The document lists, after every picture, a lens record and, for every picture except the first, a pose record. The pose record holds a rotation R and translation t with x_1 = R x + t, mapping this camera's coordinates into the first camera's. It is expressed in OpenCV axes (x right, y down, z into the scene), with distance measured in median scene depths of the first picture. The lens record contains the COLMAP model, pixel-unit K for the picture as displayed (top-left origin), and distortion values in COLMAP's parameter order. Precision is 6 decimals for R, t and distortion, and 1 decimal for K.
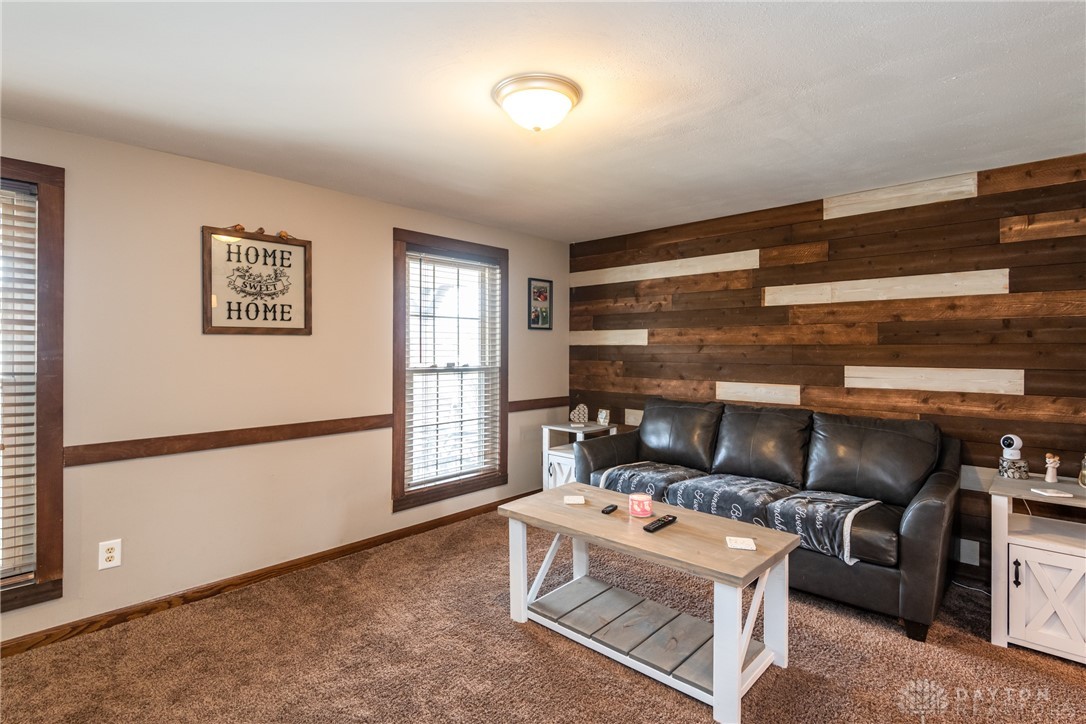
lens RADIAL K [[535.9, 0, 559.0], [0, 535.9, 347.3], [0, 0, 1]] dist [0.000351, -0.002178]
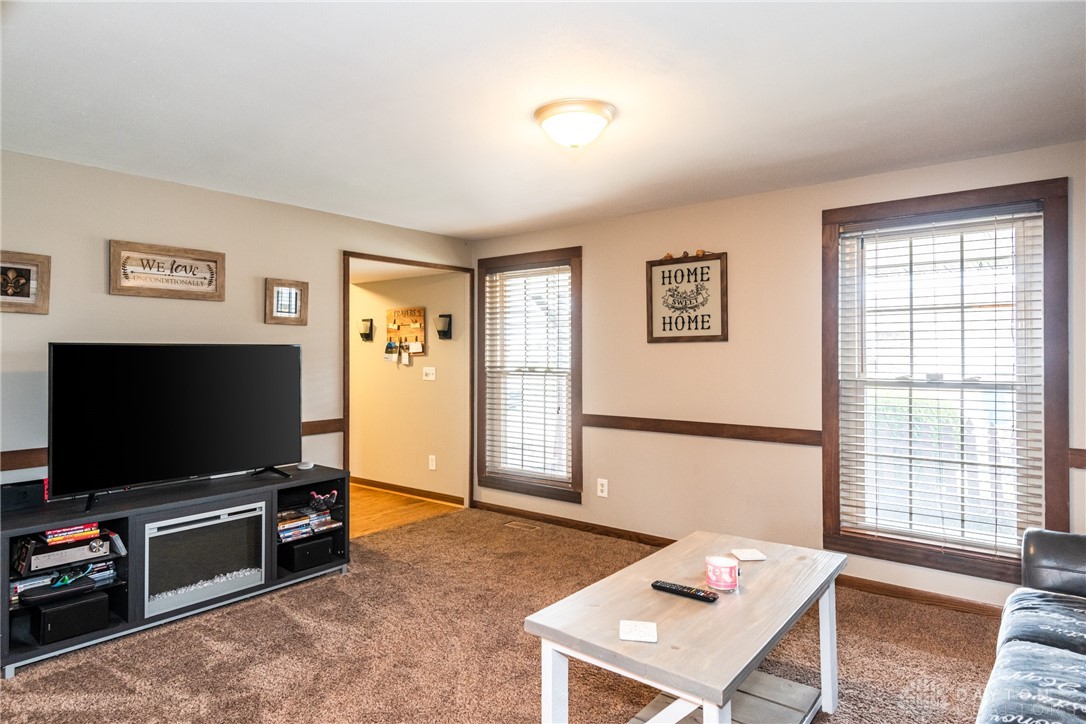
lens RADIAL K [[636.7, 0, 519.5], [0, 636.7, 352.0], [0, 0, 1]] dist [0.041719, -0.015540]
pose [[0.036007, -0.008862, -0.999312, 0.823260], [0.002508, 0.999958, -0.008777, 0.008707], [0.999348, -0.002191, 0.036028, 0.579086]]
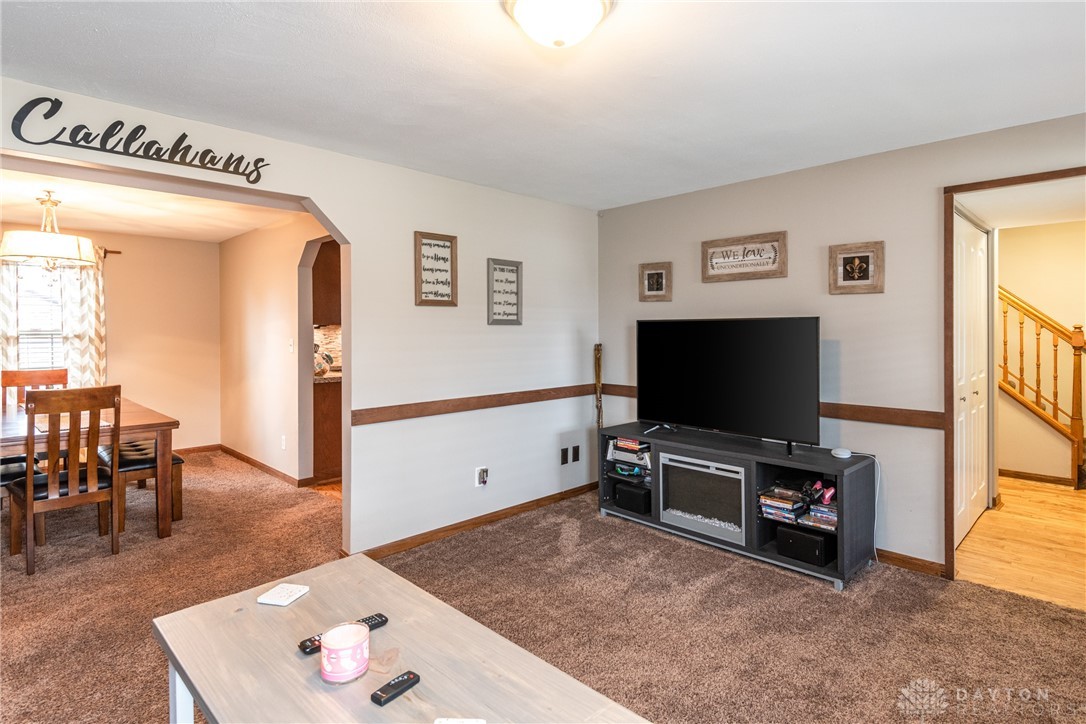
lens RADIAL K [[560.9, 0, 560.5], [0, 560.9, 332.6], [0, 0, 1]] dist [0.001747, -0.006630]
pose [[-0.998375, -0.005447, 0.056729, -0.009409], [-0.005296, 0.999982, 0.002816, 0.011340], [-0.056743, 0.002511, -0.998386, 1.188911]]
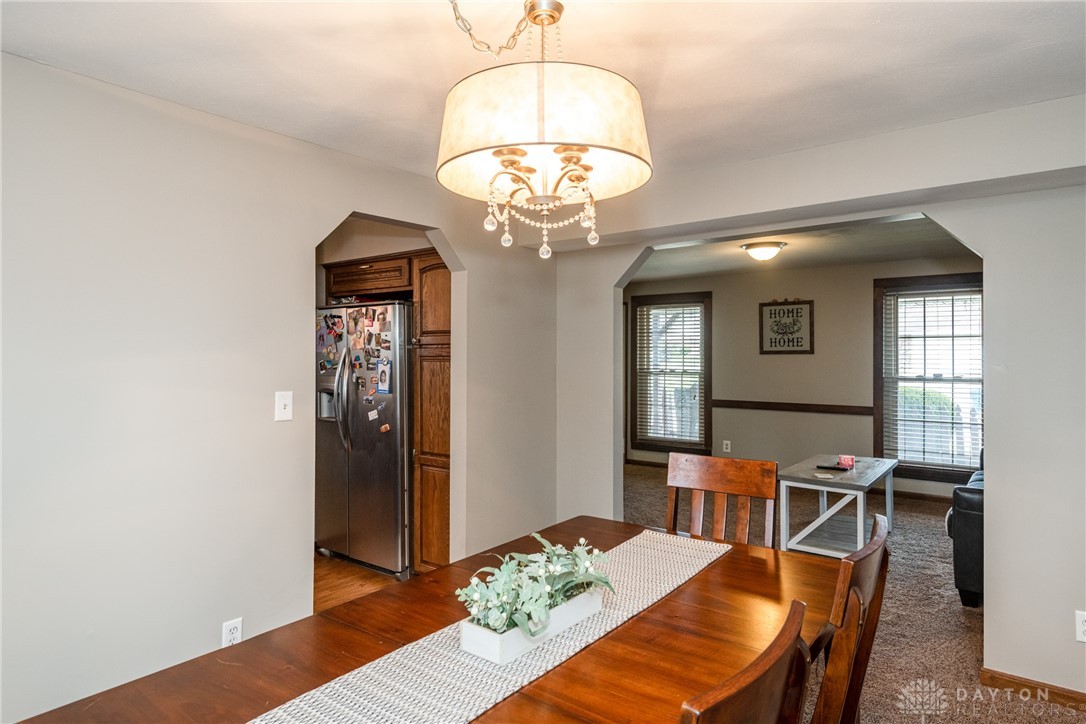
lens RADIAL K [[636.7, 0, 538.2], [0, 636.7, 351.2], [0, 0, 1]] dist [0.041719, -0.015540]
pose [[0.068503, -0.014498, -0.997546, 1.646253], [-0.003253, 0.999886, -0.014755, 0.002202], [0.997646, 0.004256, 0.068448, -0.037842]]
